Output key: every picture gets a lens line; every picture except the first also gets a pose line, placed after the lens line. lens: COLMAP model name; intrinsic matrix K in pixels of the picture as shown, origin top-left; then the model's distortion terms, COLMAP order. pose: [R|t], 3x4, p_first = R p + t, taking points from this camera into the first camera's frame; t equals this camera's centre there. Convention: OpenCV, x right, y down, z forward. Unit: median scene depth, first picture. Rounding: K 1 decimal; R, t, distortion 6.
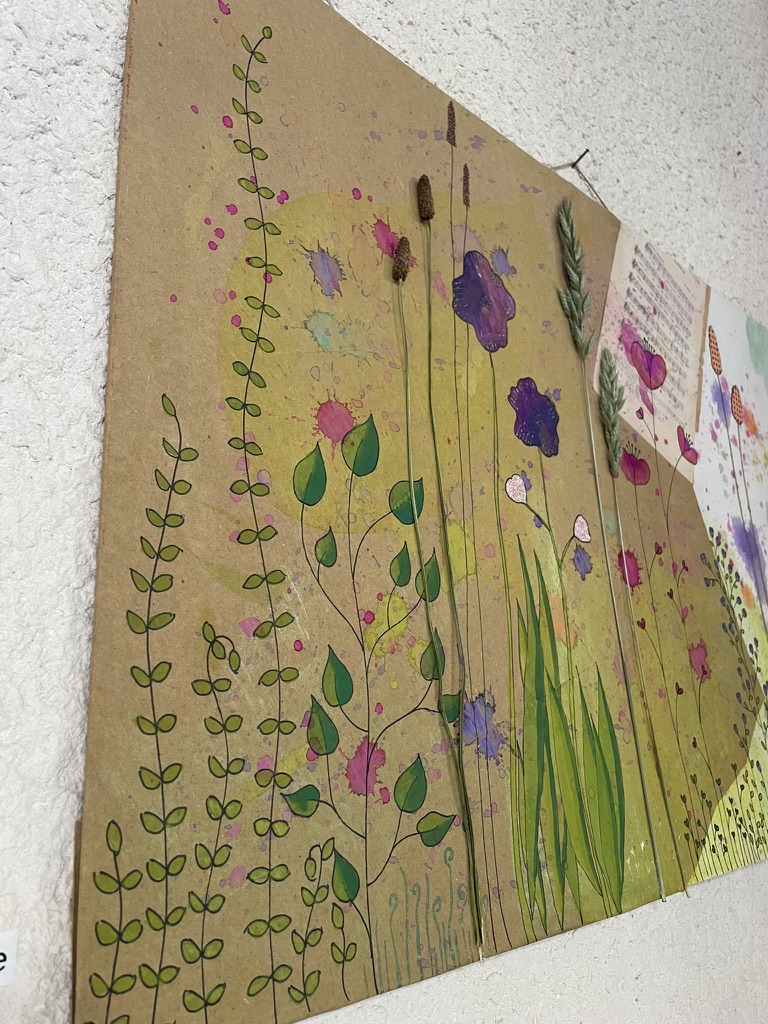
lens RADIAL K [[770.3, 0, 384.0], [0, 770.3, 512.0], [0, 0, 1]] dist [0.056115, -0.101400]
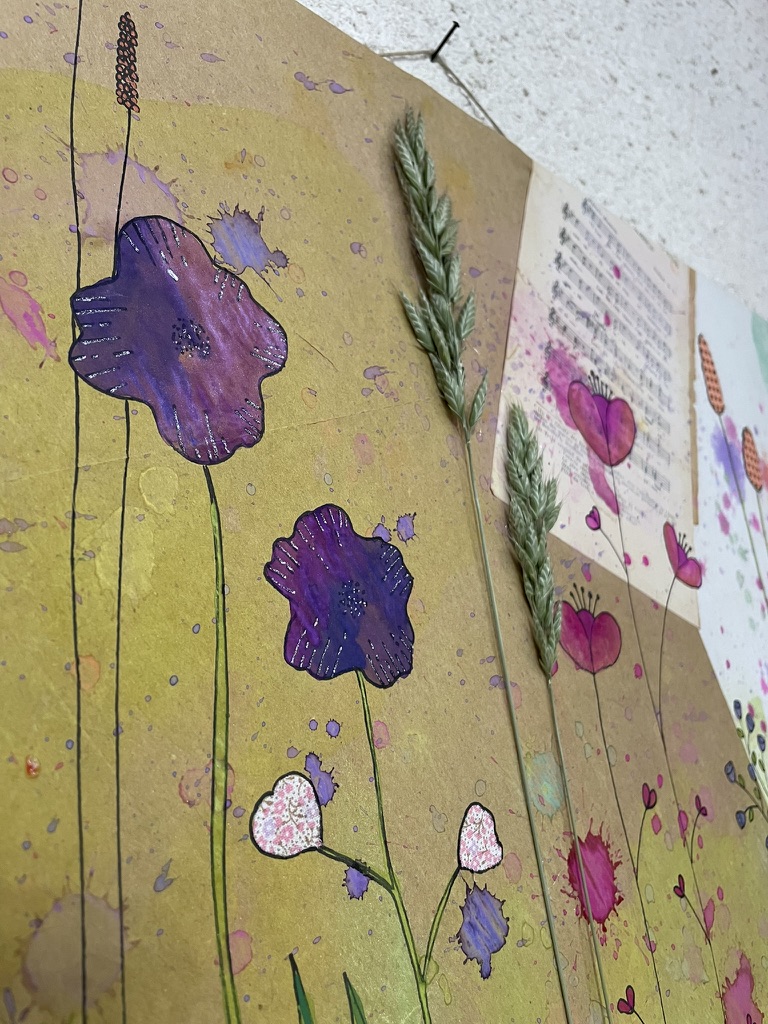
lens RADIAL K [[770.3, 0, 384.0], [0, 770.3, 512.0], [0, 0, 1]] dist [0.056115, -0.101400]
pose [[0.996828, -0.072908, 0.031898, 0.170118], [0.073037, 0.997325, -0.002885, -0.138534], [-0.031602, 0.005206, 0.999487, 0.473944]]
